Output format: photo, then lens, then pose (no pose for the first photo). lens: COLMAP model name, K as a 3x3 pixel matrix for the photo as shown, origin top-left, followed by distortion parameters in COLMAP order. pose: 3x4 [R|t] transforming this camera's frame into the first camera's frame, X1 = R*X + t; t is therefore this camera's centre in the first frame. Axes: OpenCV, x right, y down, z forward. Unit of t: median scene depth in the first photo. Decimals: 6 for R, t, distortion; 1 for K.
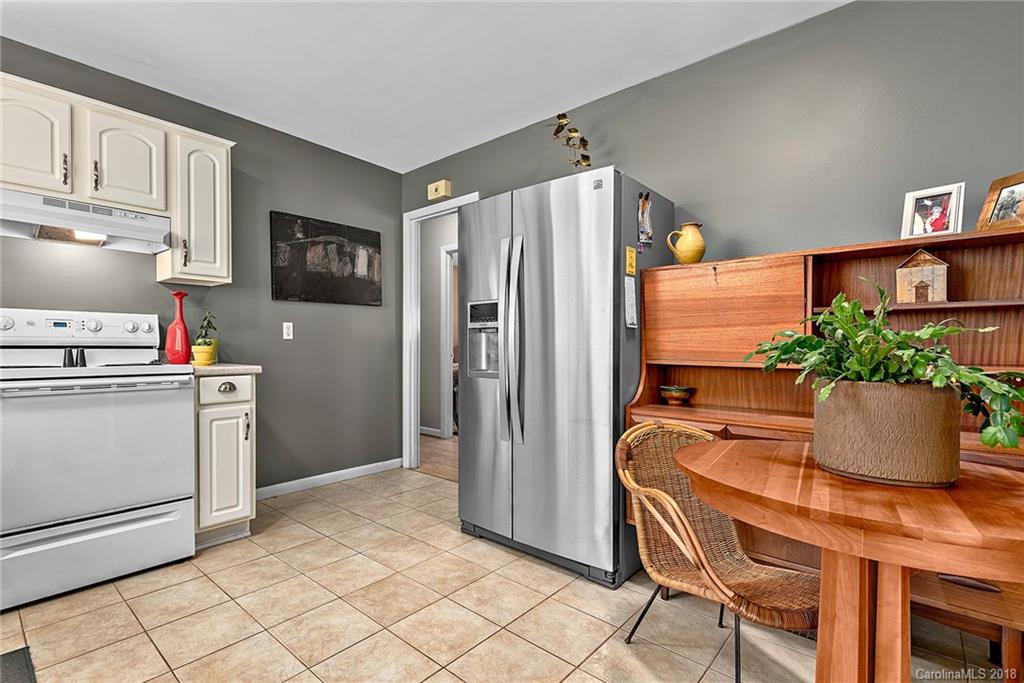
lens RADIAL K [[476.0, 0, 514.7], [0, 476.0, 350.6], [0, 0, 1]] dist [-0.000925, -0.000256]
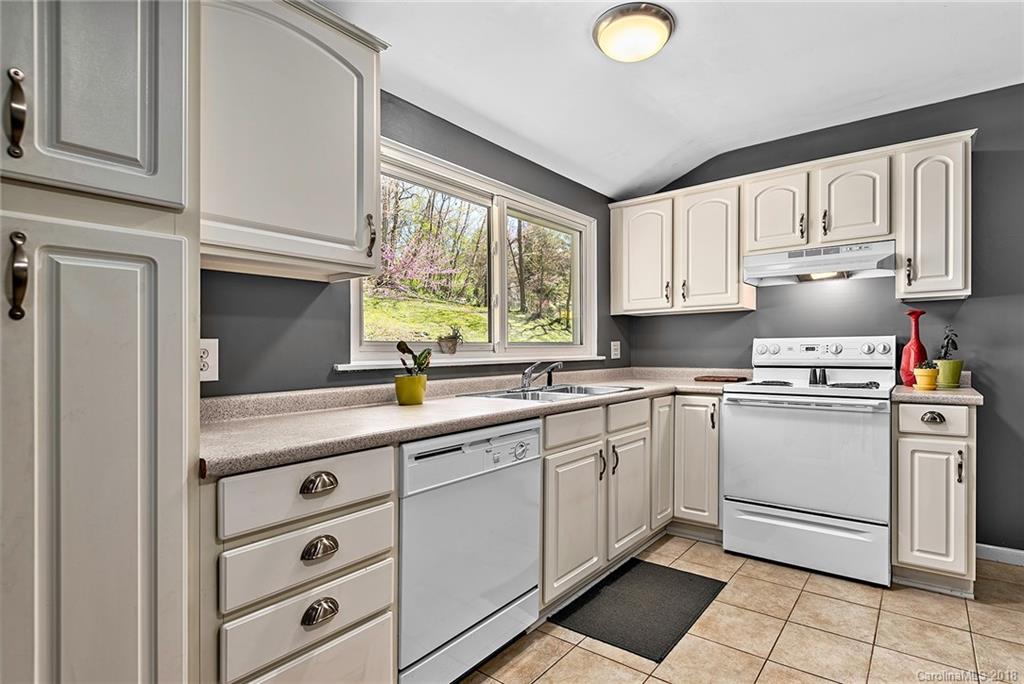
lens RADIAL K [[497.9, 0, 568.8], [0, 497.9, 344.1], [0, 0, 1]] dist [-0.000980, -0.001363]
pose [[0.105410, -0.010123, -0.994377, 0.262870], [-0.007581, 0.999911, -0.010983, -0.046501], [0.994400, 0.008696, 0.105324, 0.229658]]
